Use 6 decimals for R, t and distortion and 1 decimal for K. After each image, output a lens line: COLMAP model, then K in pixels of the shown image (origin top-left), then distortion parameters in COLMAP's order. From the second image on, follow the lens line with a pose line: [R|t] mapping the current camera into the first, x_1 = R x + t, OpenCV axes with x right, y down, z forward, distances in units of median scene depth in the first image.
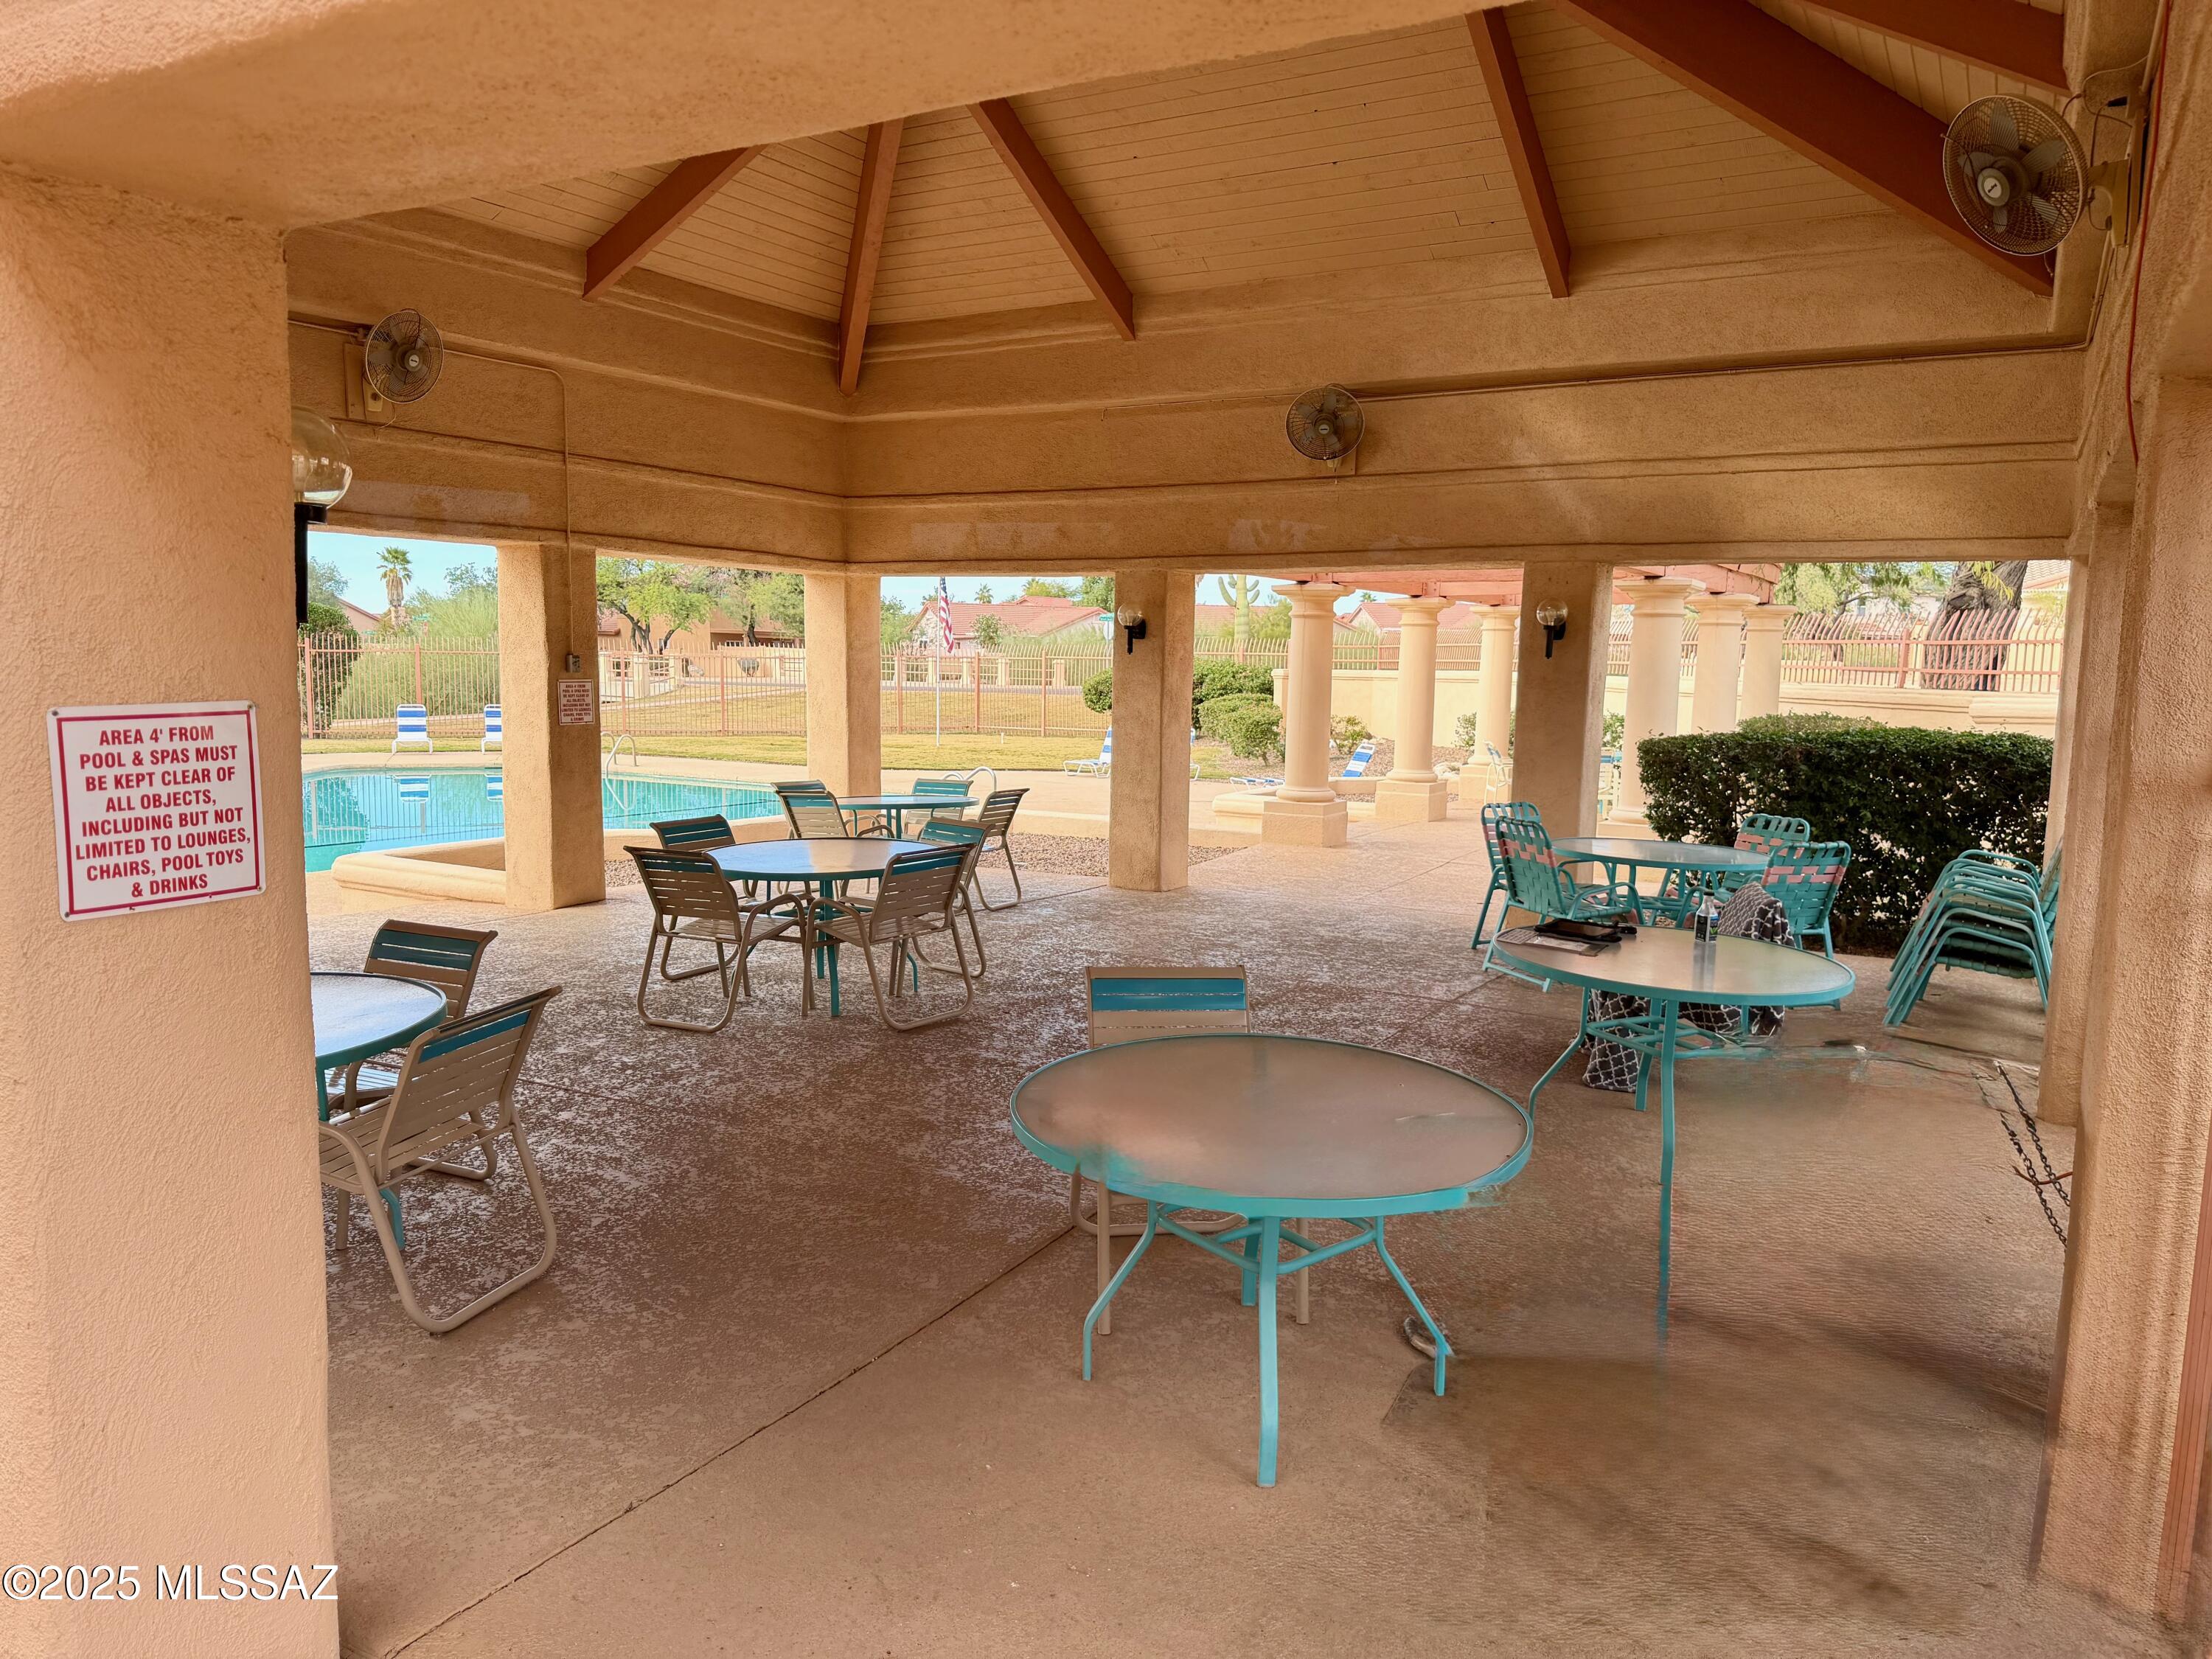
lens RADIAL K [[1535.4, 0, 1147.8], [0, 1535.4, 857.0], [0, 0, 1]] dist [0.087160, -0.179034]
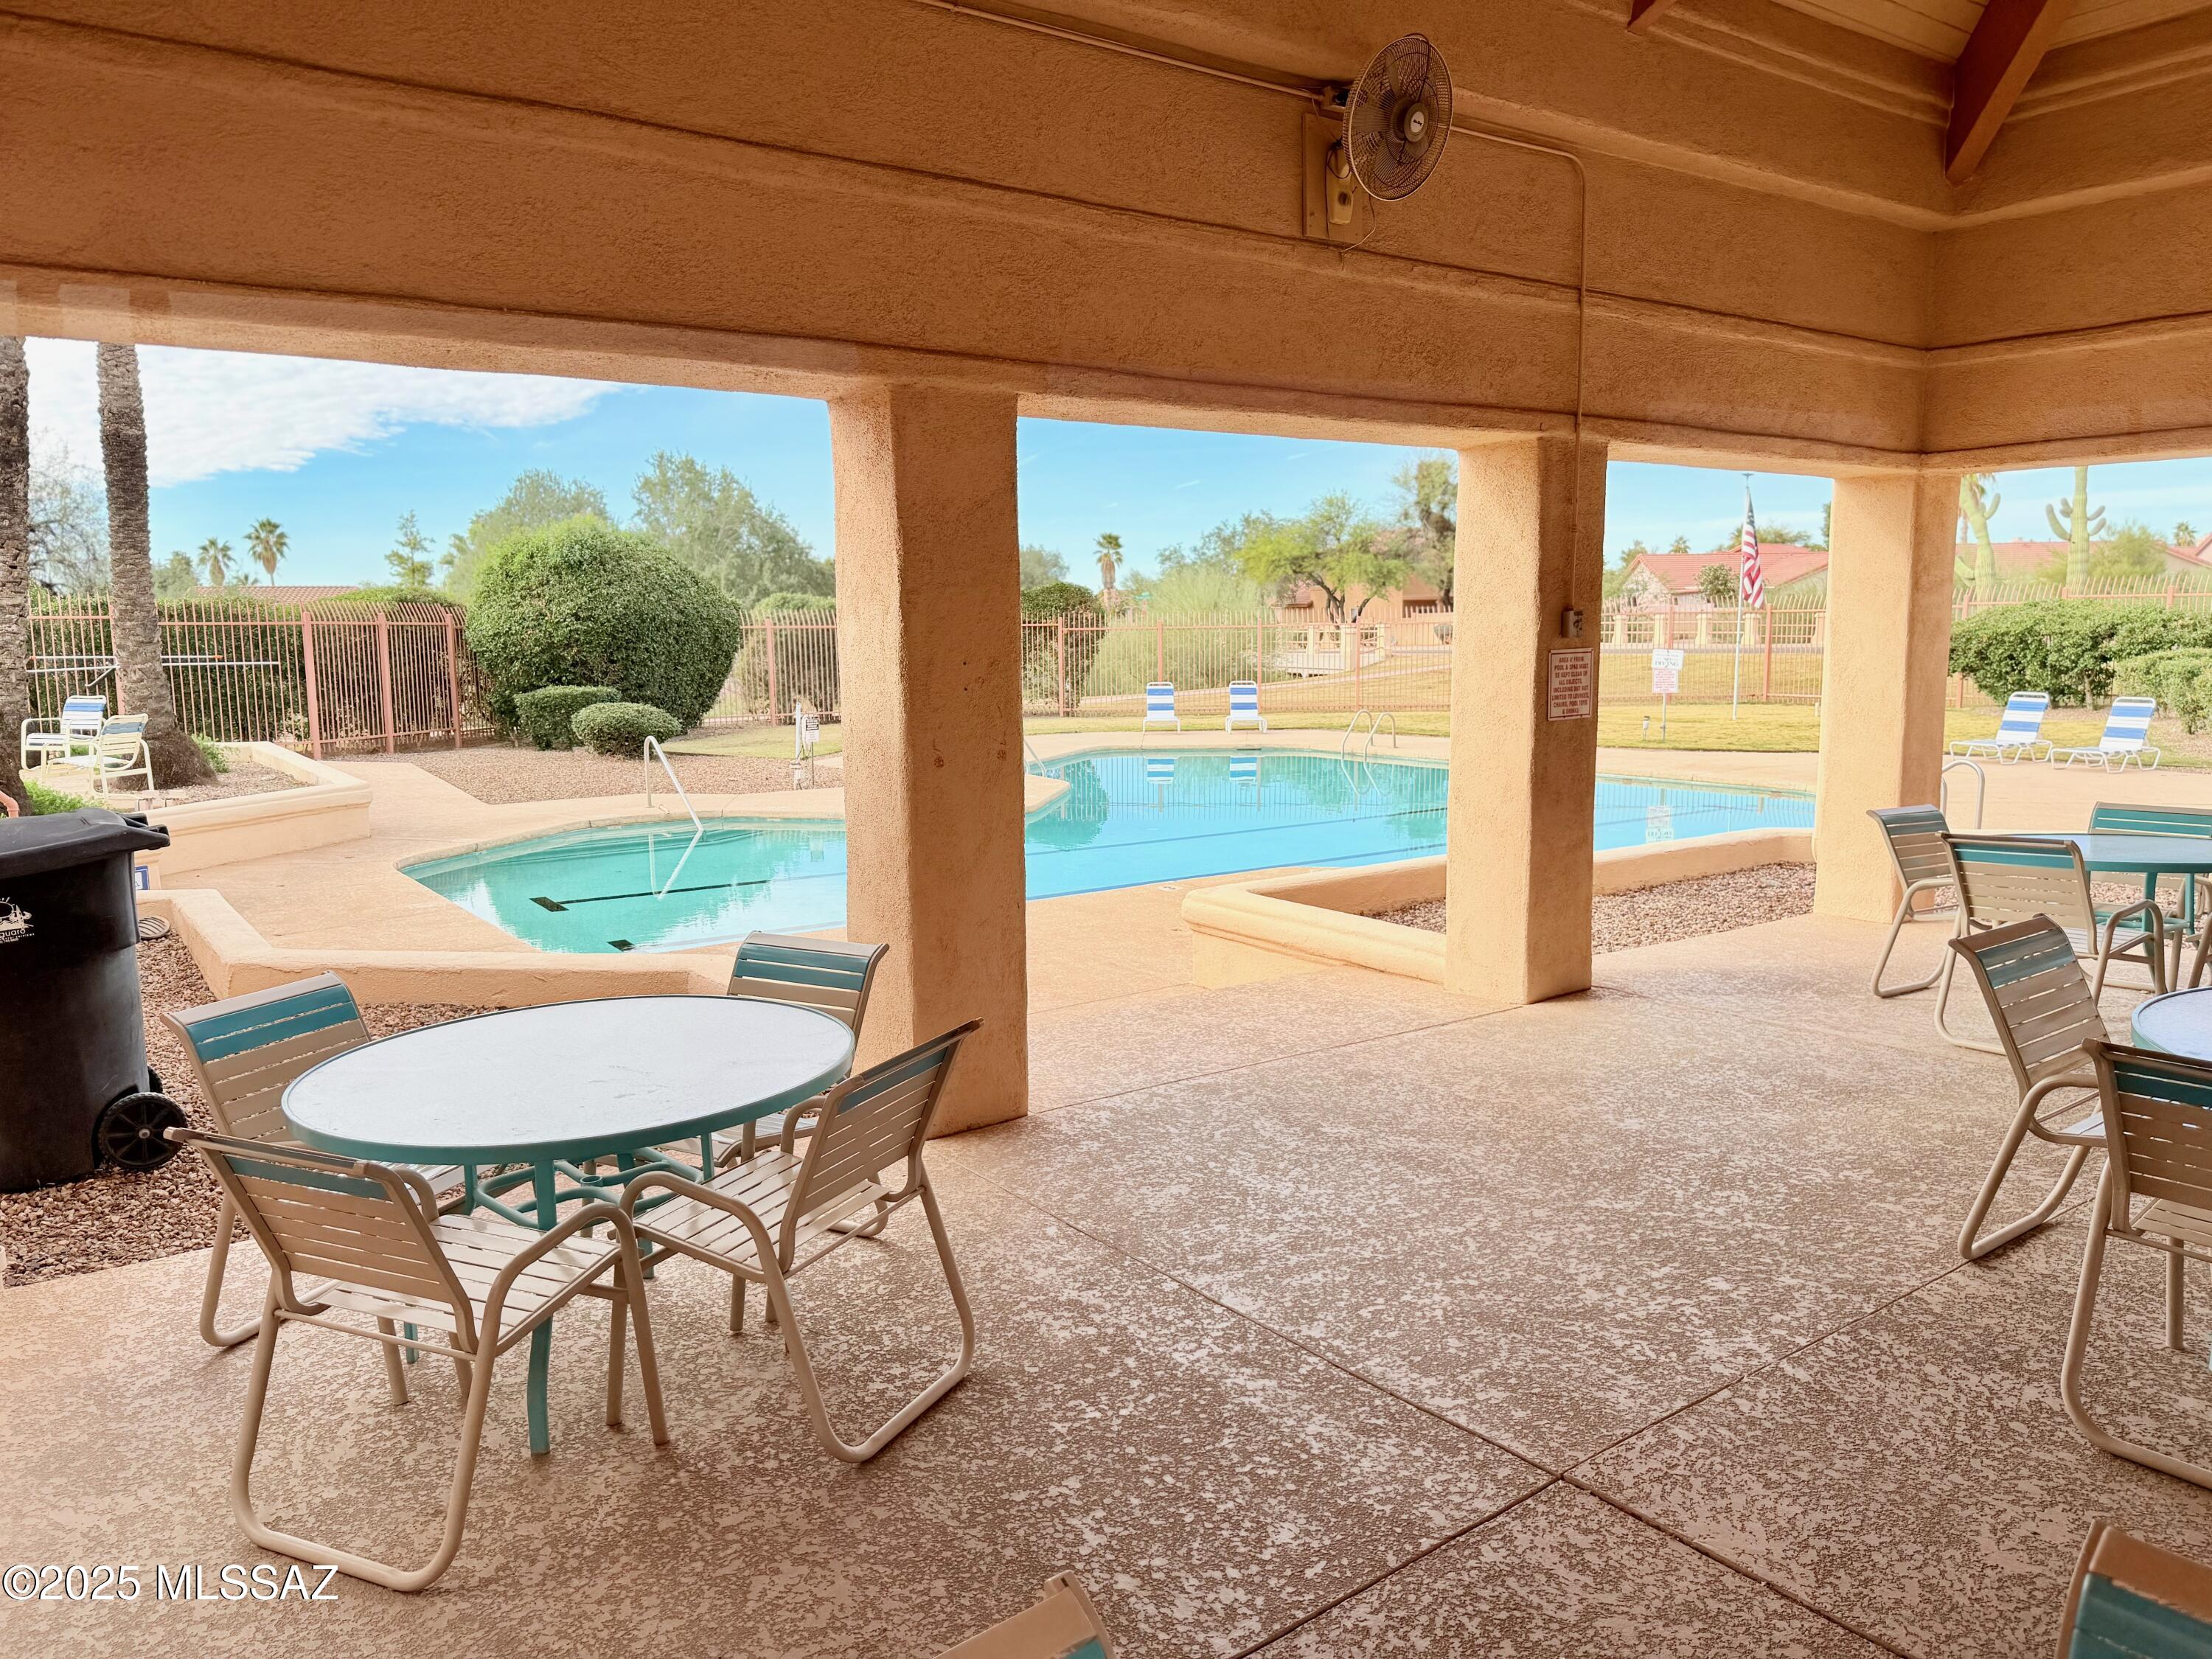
lens RADIAL K [[1535.4, 0, 1147.8], [0, 1535.4, 857.0], [0, 0, 1]] dist [0.087160, -0.179034]
pose [[0.914606, 0.030630, -0.403185, -0.233832], [-0.021902, 0.999416, 0.026243, -0.036065], [0.403754, -0.015171, 0.914742, 0.296917]]
